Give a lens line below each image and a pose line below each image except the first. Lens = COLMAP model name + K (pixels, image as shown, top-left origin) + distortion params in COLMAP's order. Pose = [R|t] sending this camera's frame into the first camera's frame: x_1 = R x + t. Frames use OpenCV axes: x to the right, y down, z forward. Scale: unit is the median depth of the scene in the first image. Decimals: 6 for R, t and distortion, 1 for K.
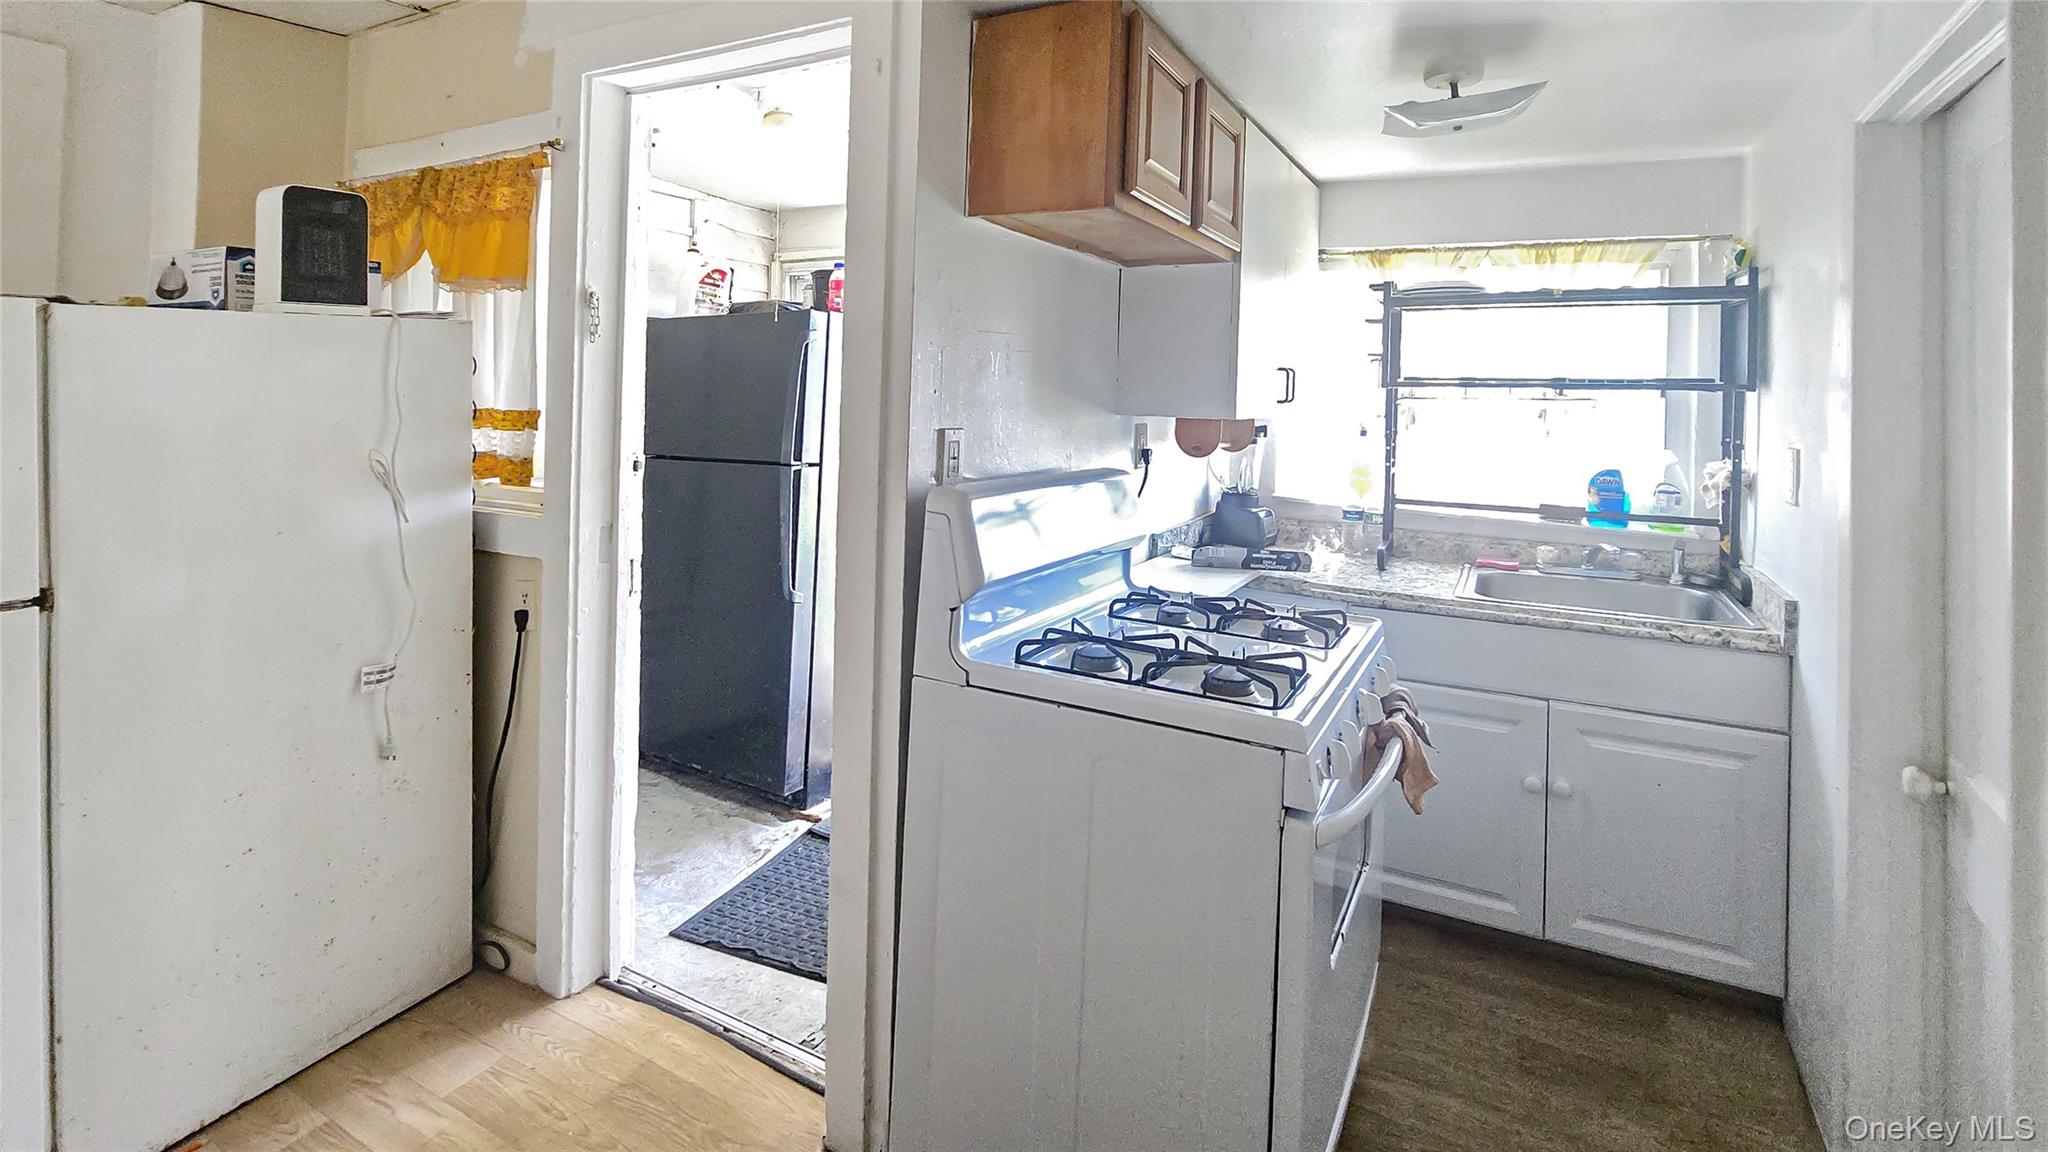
lens RADIAL K [[877.0, 0, 1027.6], [0, 877.0, 591.6], [0, 0, 1]] dist [-0.000963, -0.000469]
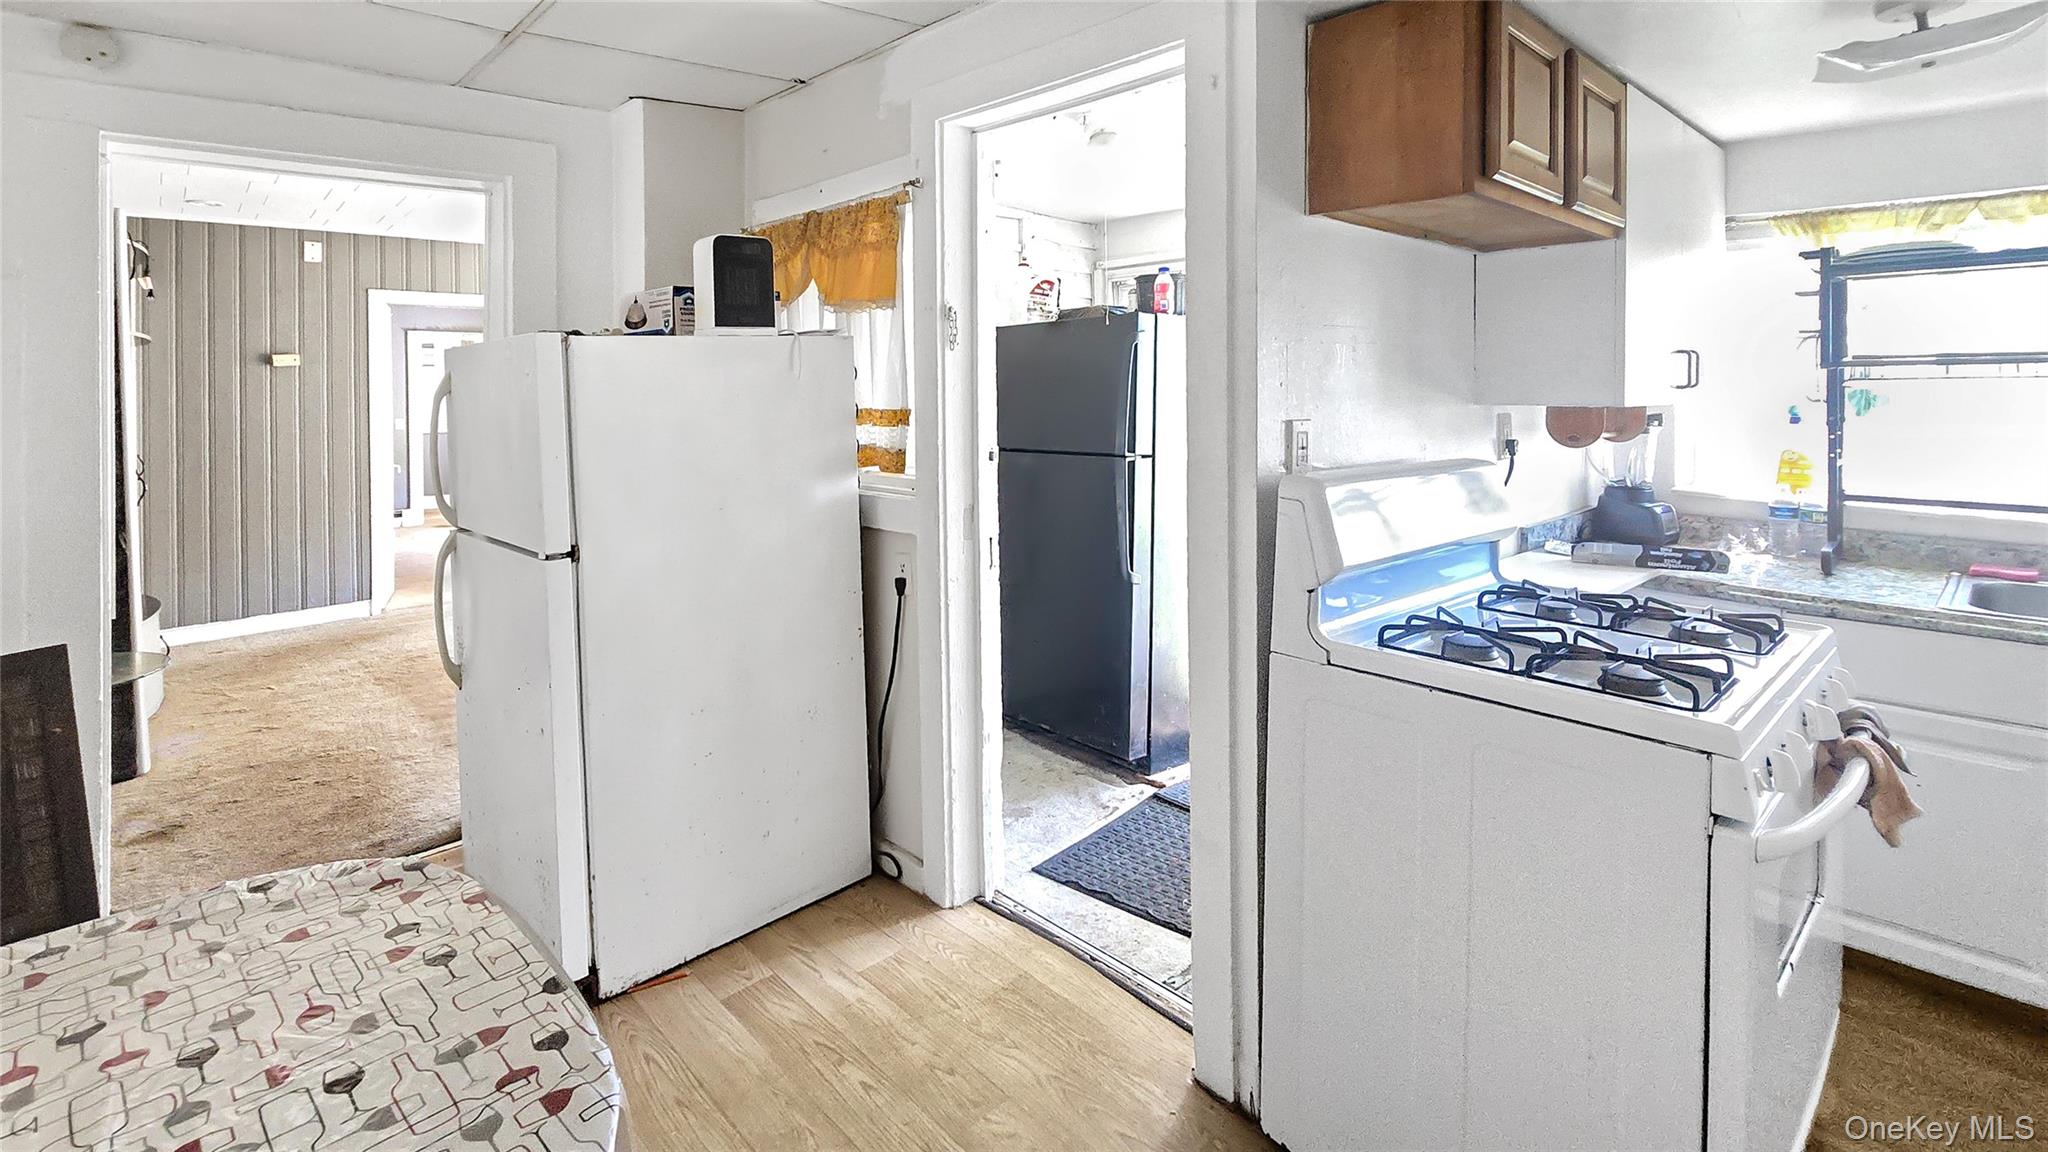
lens RADIAL K [[923.5, 0, 968.7], [0, 923.5, 530.1], [0, 0, 1]] dist [-0.002201, -0.000183]
pose [[0.941337, 0.029281, -0.336196, -0.078347], [-0.054760, 0.996279, -0.066554, 0.033437], [0.332996, 0.081060, 0.939438, -0.123068]]
